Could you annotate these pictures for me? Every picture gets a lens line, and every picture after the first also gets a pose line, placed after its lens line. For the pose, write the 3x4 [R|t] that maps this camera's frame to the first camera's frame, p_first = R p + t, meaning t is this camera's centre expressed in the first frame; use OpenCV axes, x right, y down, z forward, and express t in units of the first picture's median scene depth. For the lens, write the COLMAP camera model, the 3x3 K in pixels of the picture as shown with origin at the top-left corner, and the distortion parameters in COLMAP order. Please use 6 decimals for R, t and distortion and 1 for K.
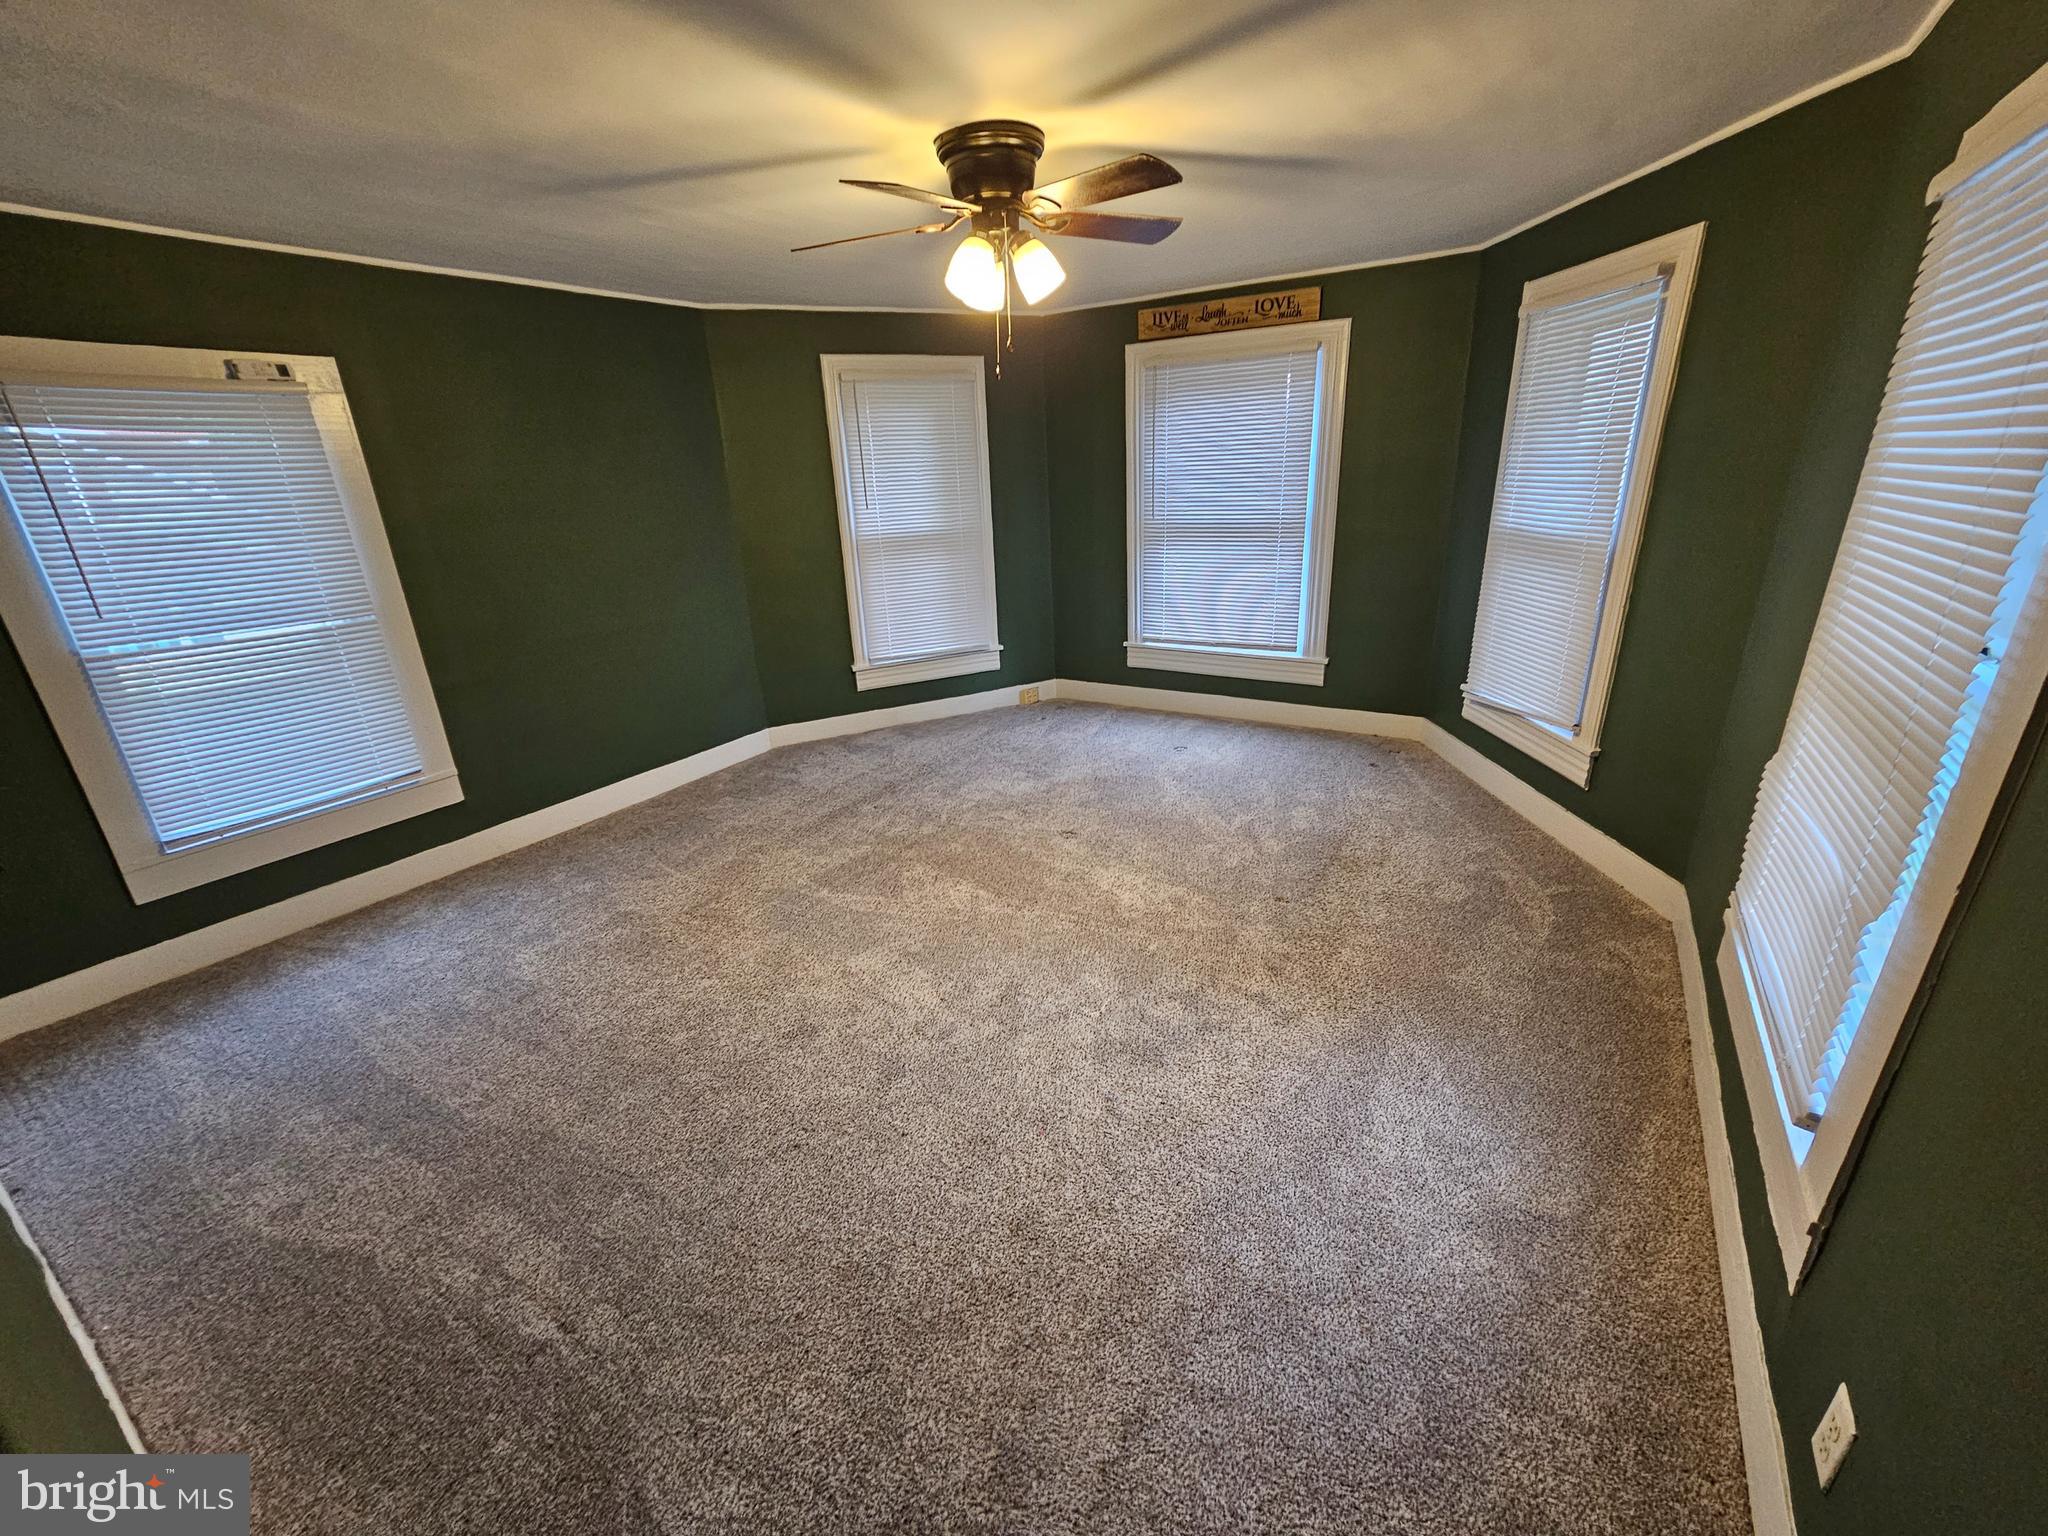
lens RADIAL K [[831.3, 0, 1035.0], [0, 831.3, 773.4], [0, 0, 1]] dist [-0.002141, 0.000217]
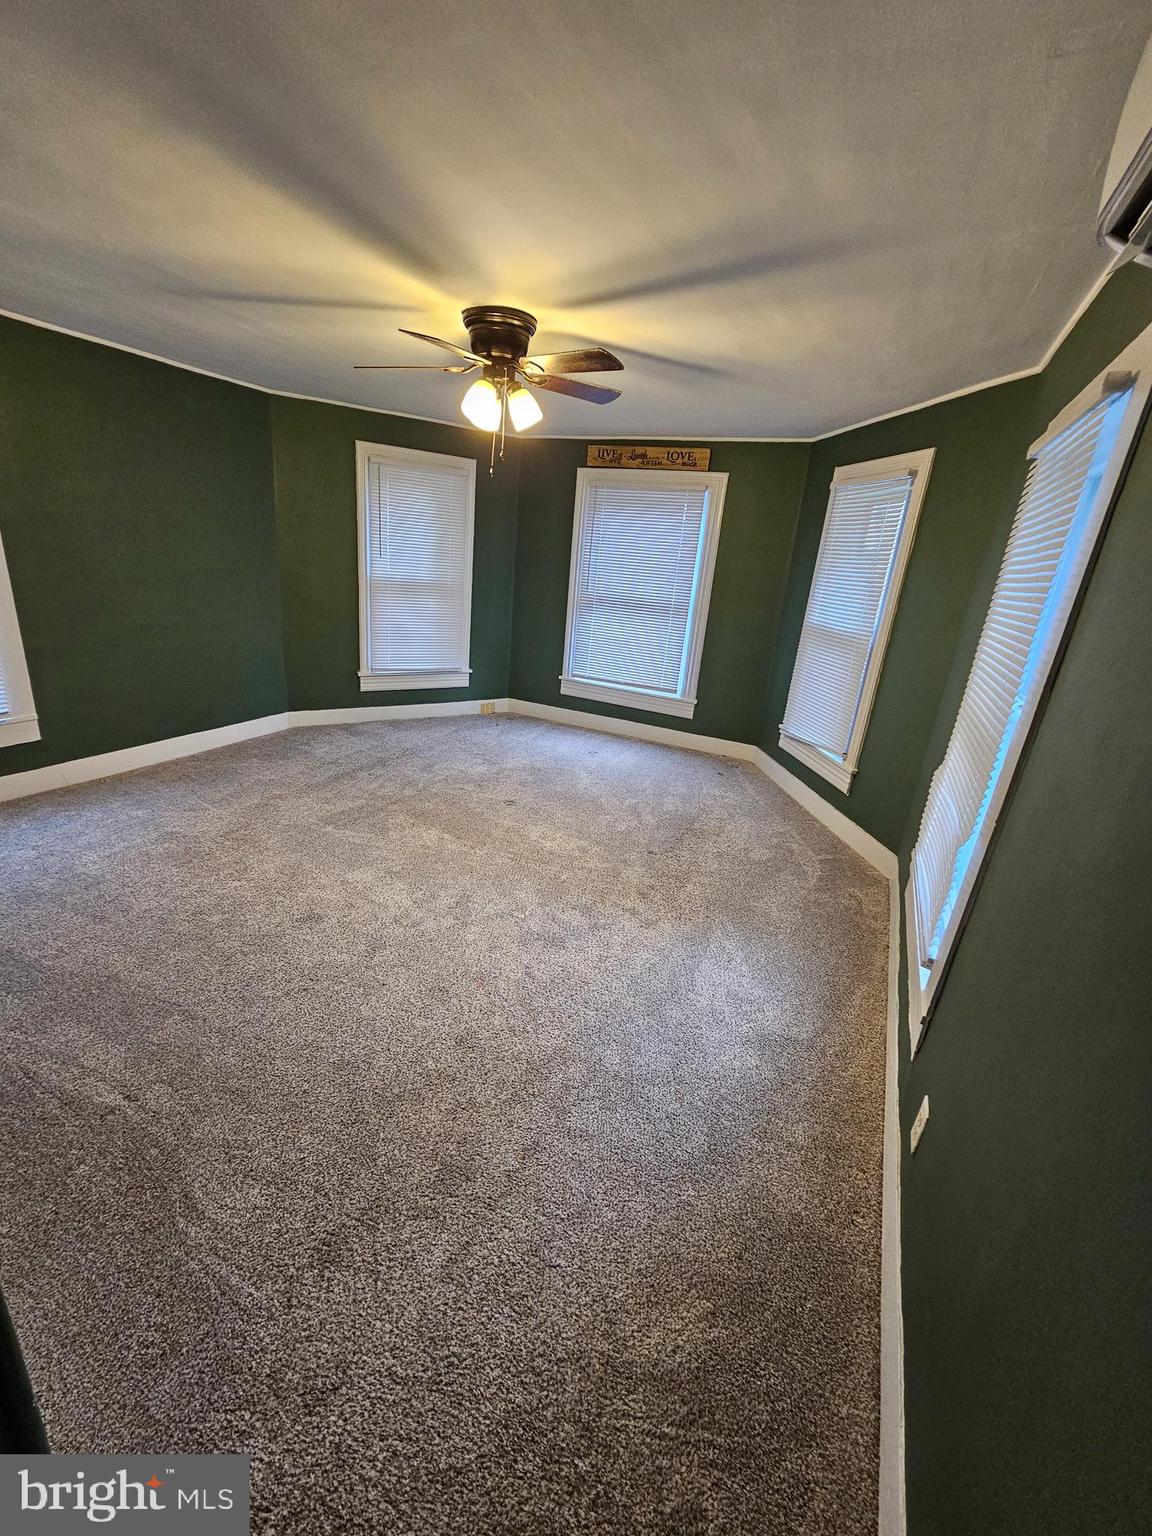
lens RADIAL K [[623.5, 0, 574.9], [0, 623.5, 771.0], [0, 0, 1]] dist [-0.002141, 0.000217]
pose [[0.986012, 0.082389, 0.144884, -0.014449], [-0.080013, 0.996548, -0.022158, 0.050503], [-0.146210, 0.010255, 0.989200, -0.097401]]
